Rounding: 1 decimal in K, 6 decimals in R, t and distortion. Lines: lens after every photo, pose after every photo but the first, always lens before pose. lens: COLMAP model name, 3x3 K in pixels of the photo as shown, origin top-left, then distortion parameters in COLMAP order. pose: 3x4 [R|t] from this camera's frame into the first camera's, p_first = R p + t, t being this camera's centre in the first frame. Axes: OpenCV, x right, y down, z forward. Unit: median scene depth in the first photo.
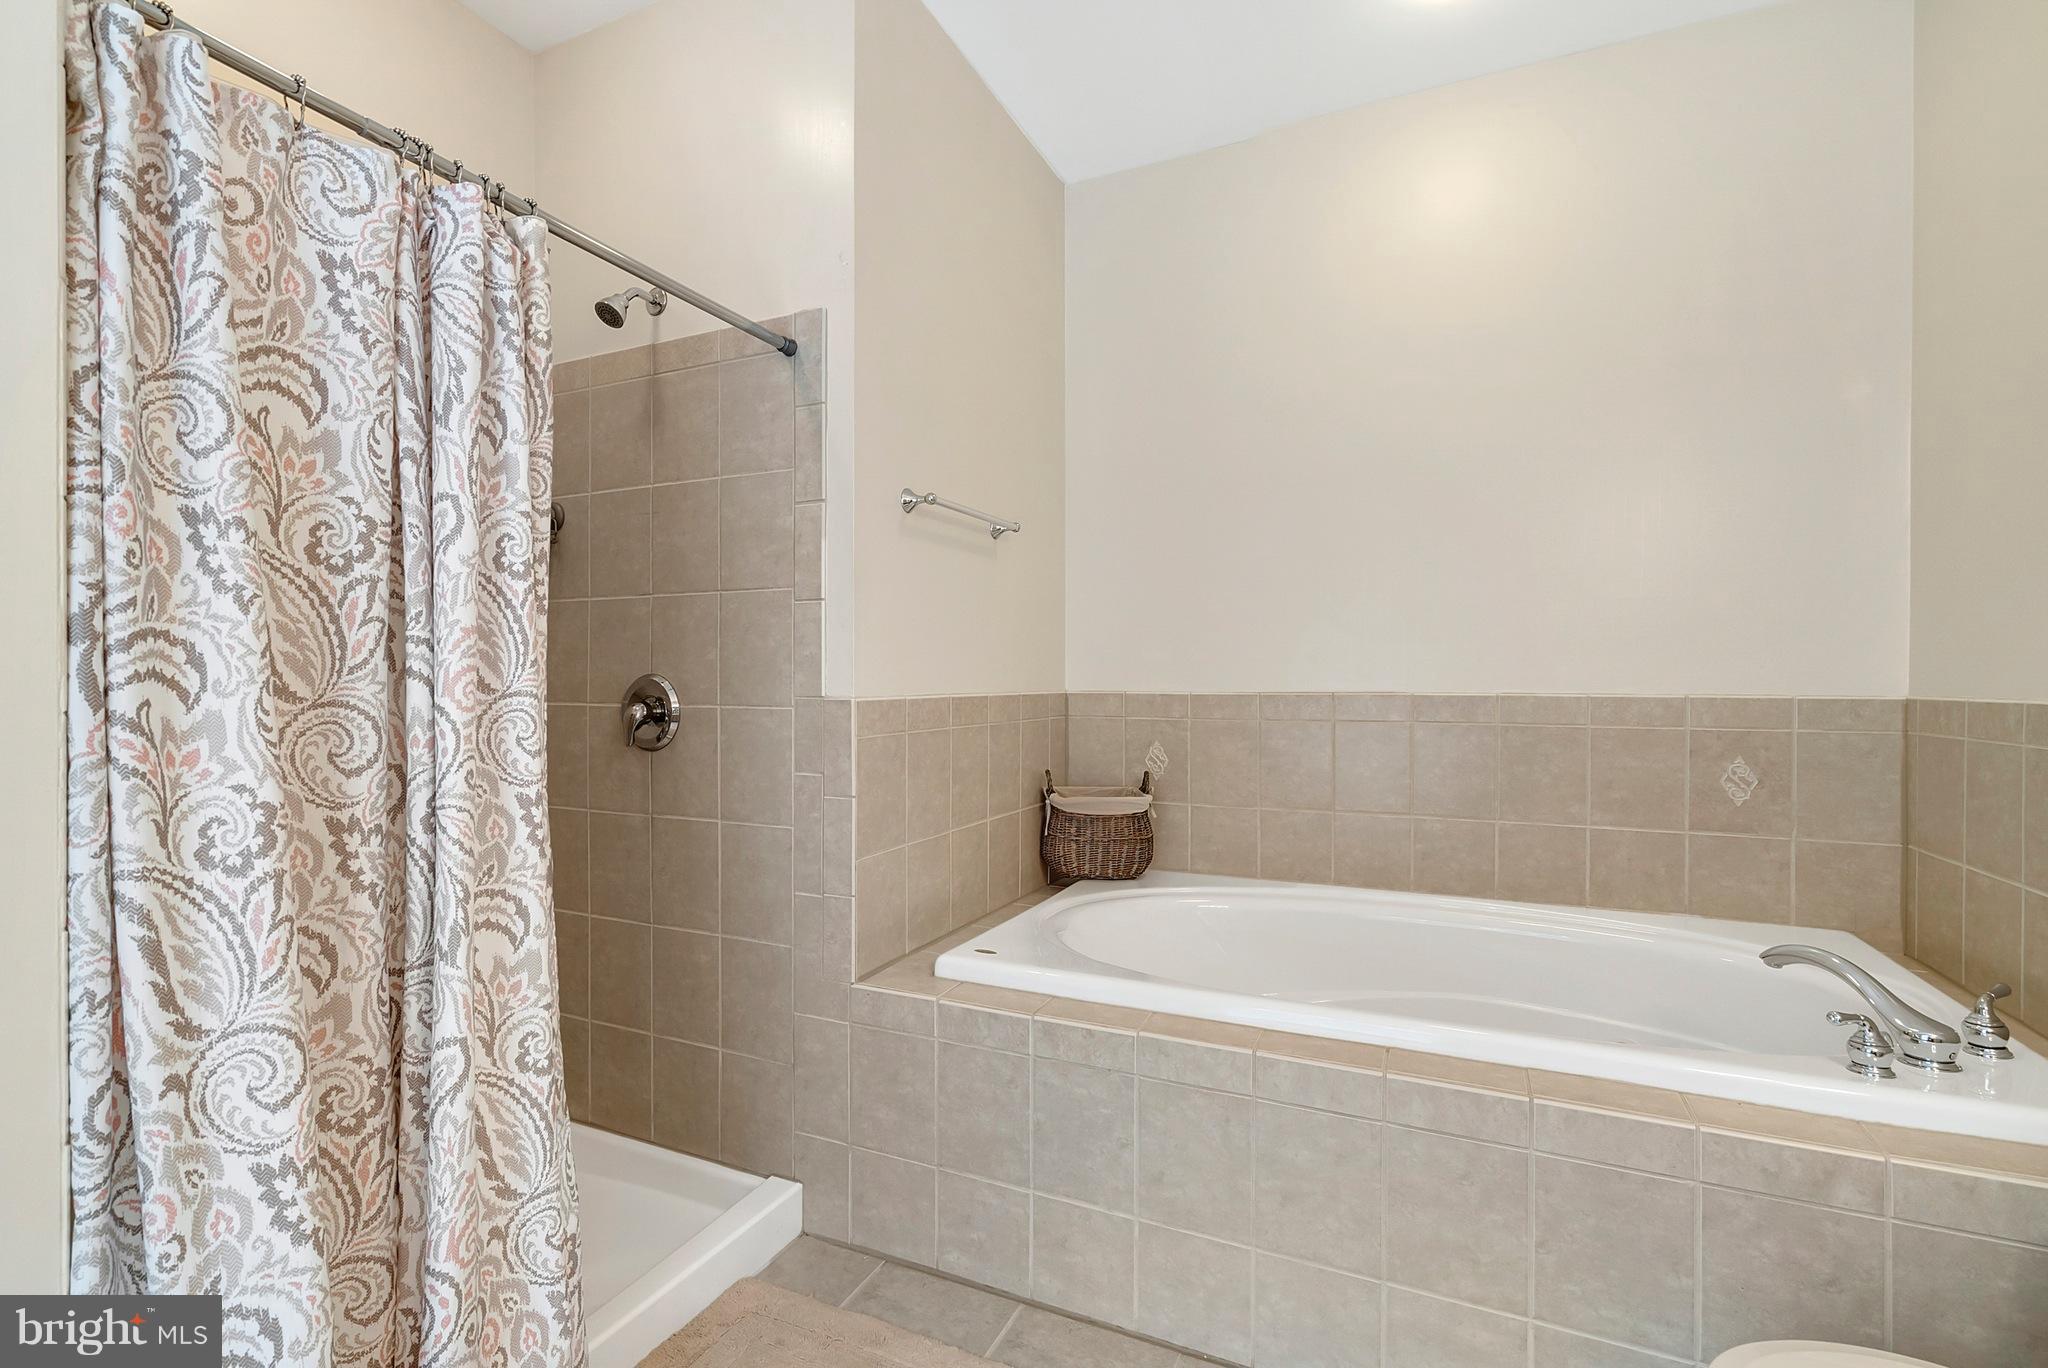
lens RADIAL K [[946.7, 0, 1009.2], [0, 946.7, 674.8], [0, 0, 1]] dist [-0.003821, 0.000112]
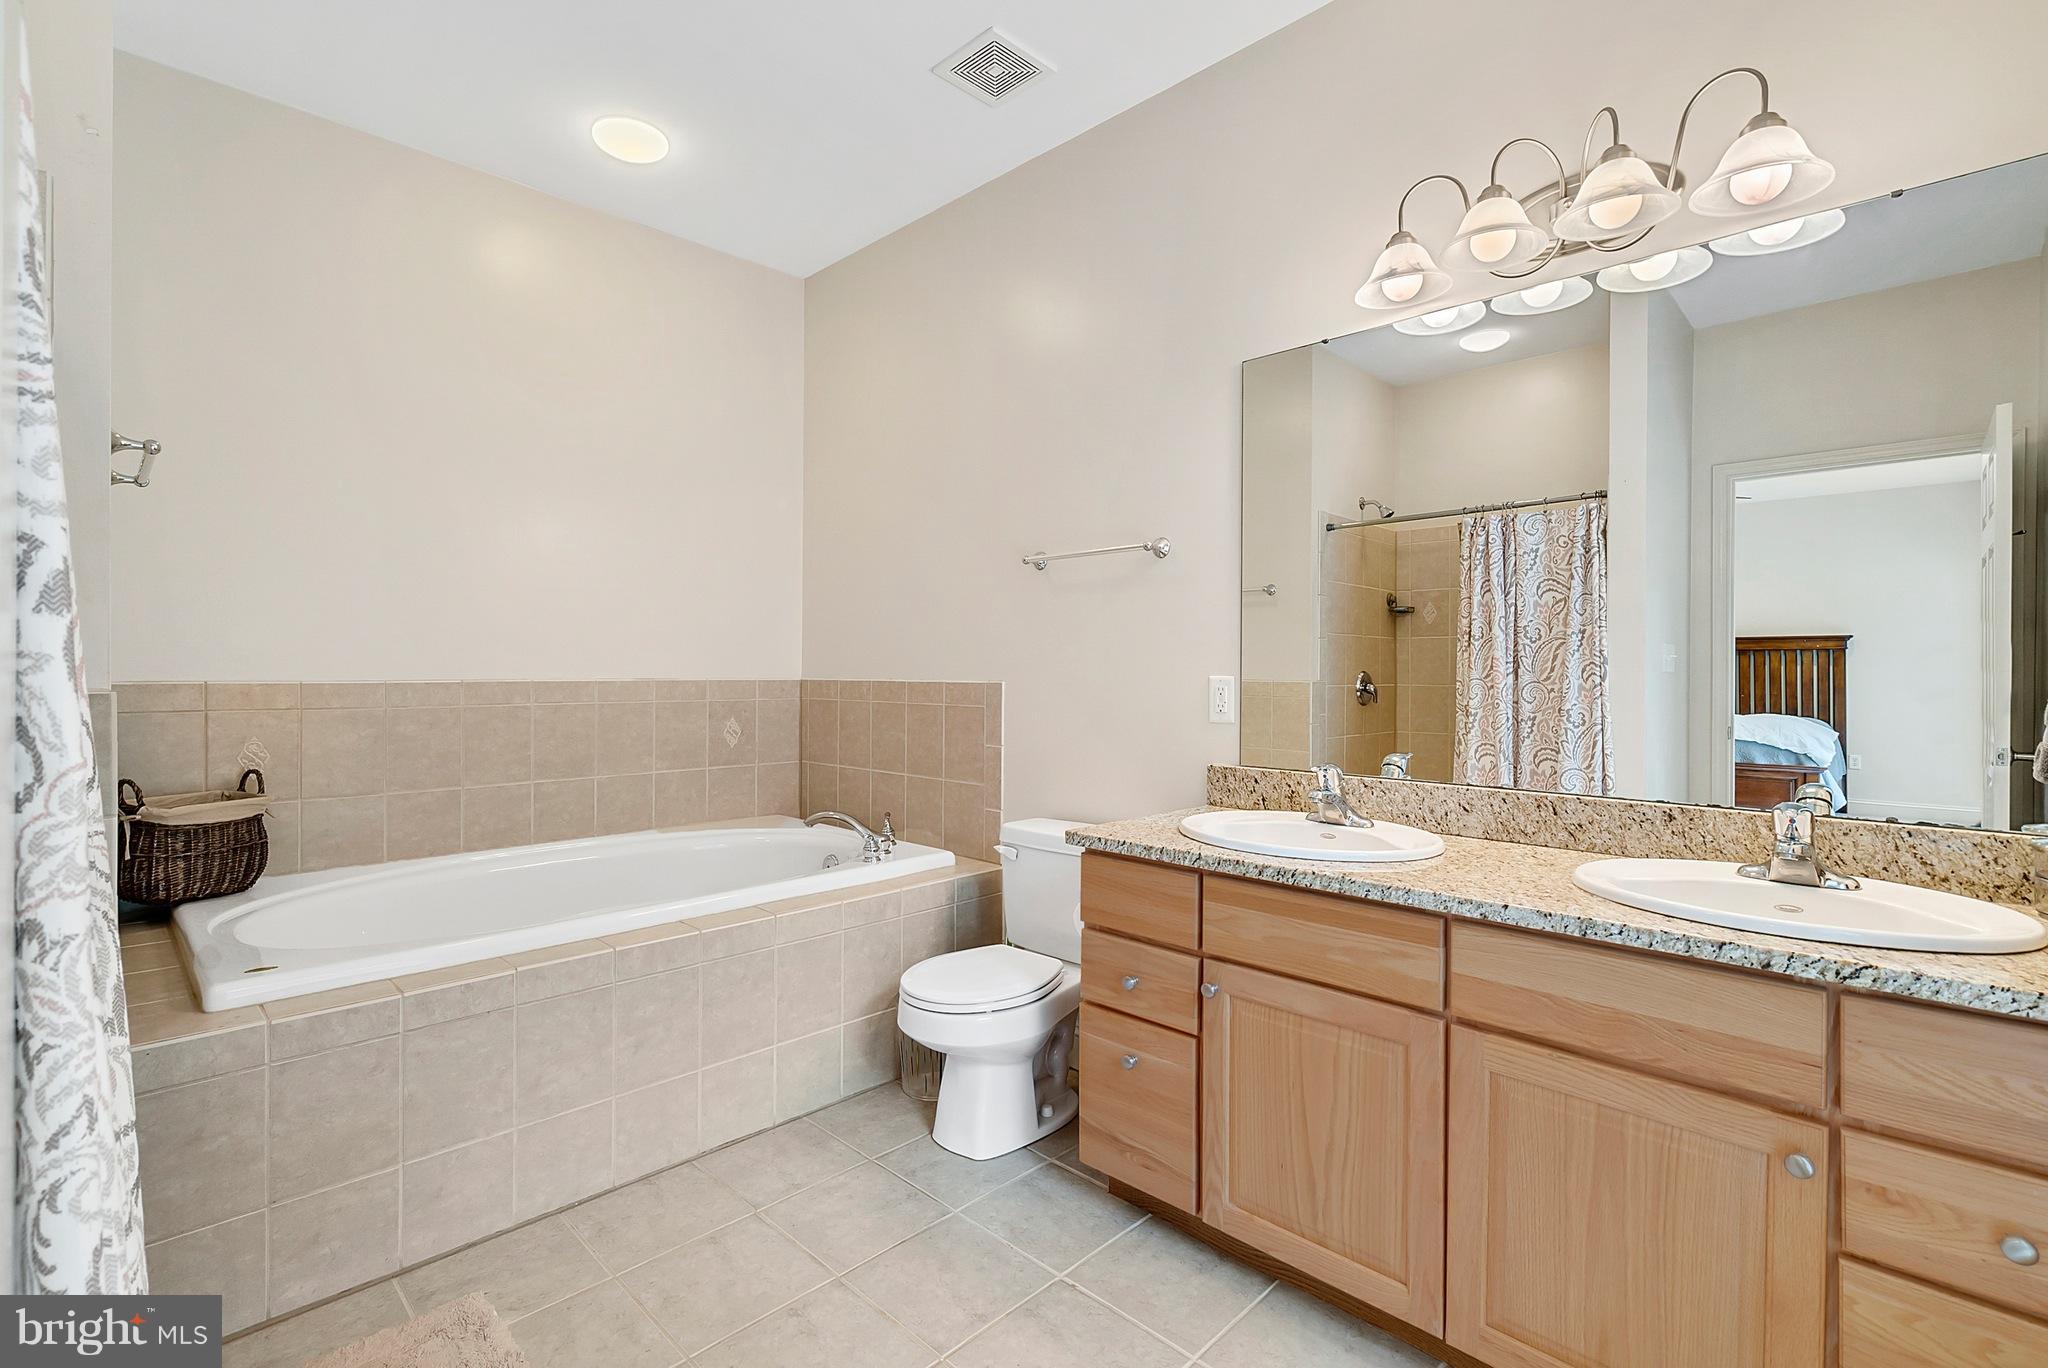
lens RADIAL K [[946.7, 0, 1009.2], [0, 946.7, 674.8], [0, 0, 1]] dist [-0.003821, 0.000112]
pose [[0.322215, -0.004017, 0.946658, -0.631092], [-0.007199, 0.999952, 0.006693, 0.000803], [-0.946639, -0.008972, 0.322171, 0.039582]]
